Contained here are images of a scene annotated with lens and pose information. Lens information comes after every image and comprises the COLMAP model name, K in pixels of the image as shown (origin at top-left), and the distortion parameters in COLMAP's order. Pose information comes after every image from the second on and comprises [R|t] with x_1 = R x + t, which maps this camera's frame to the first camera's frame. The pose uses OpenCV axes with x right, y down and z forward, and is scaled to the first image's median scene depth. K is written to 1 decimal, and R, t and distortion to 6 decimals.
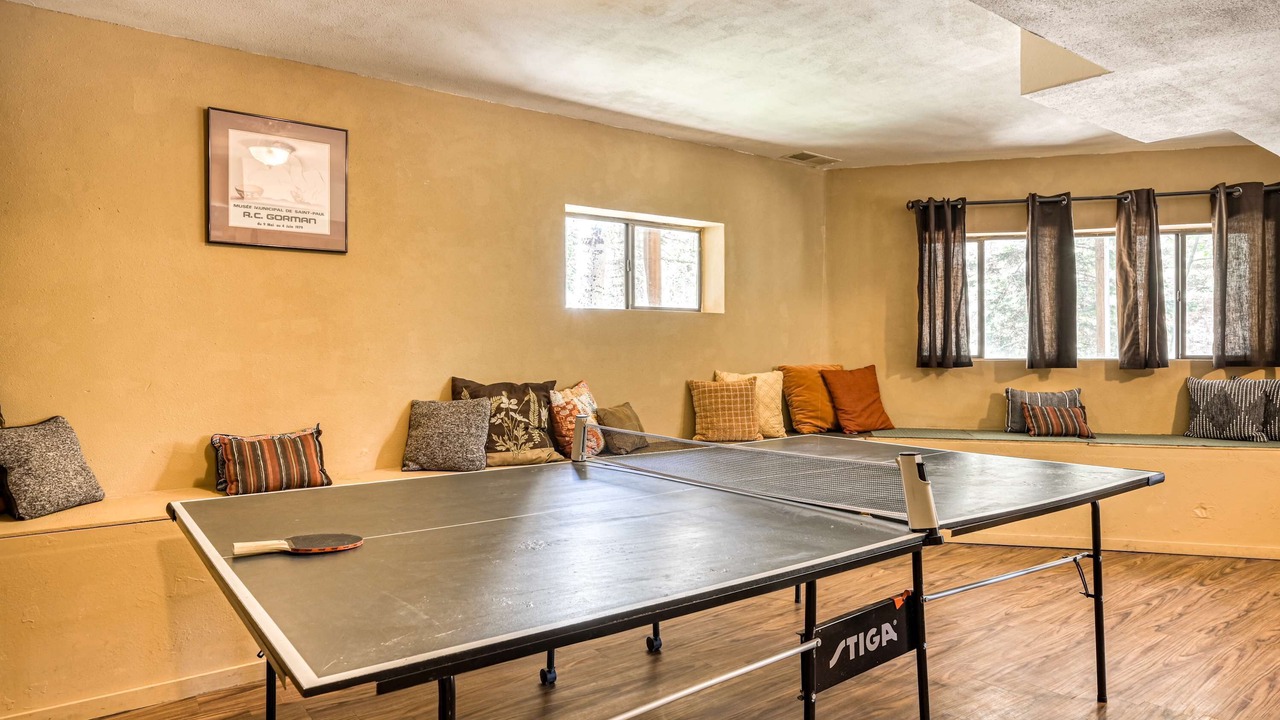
lens RADIAL K [[756.3, 0, 640.4], [0, 756.3, 354.5], [0, 0, 1]] dist [0.009050, 0.000179]
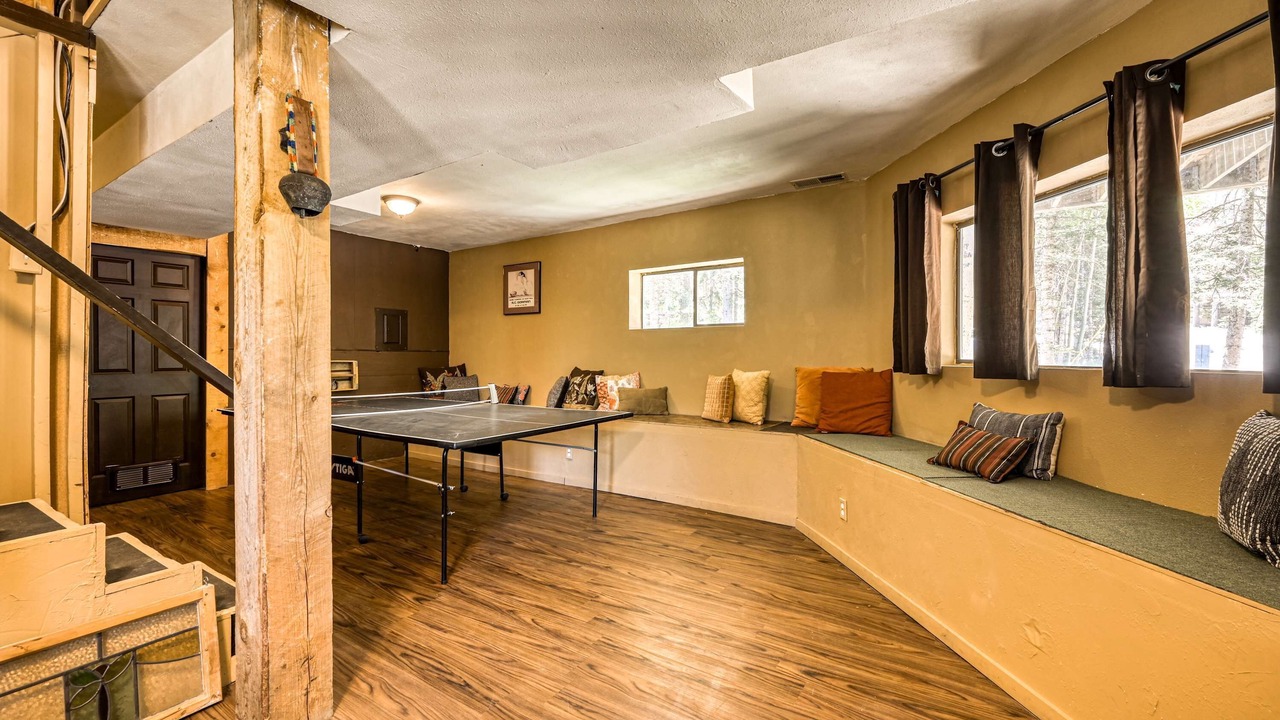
lens RADIAL K [[514.8, 0, 642.9], [0, 514.8, 356.1], [0, 0, 1]] dist [0.000805, 0.000047]
pose [[0.350555, 0.003591, -0.936535, 0.946260], [-0.008507, 0.999964, 0.000650, -0.000724], [0.936503, 0.007739, 0.350573, 0.558653]]
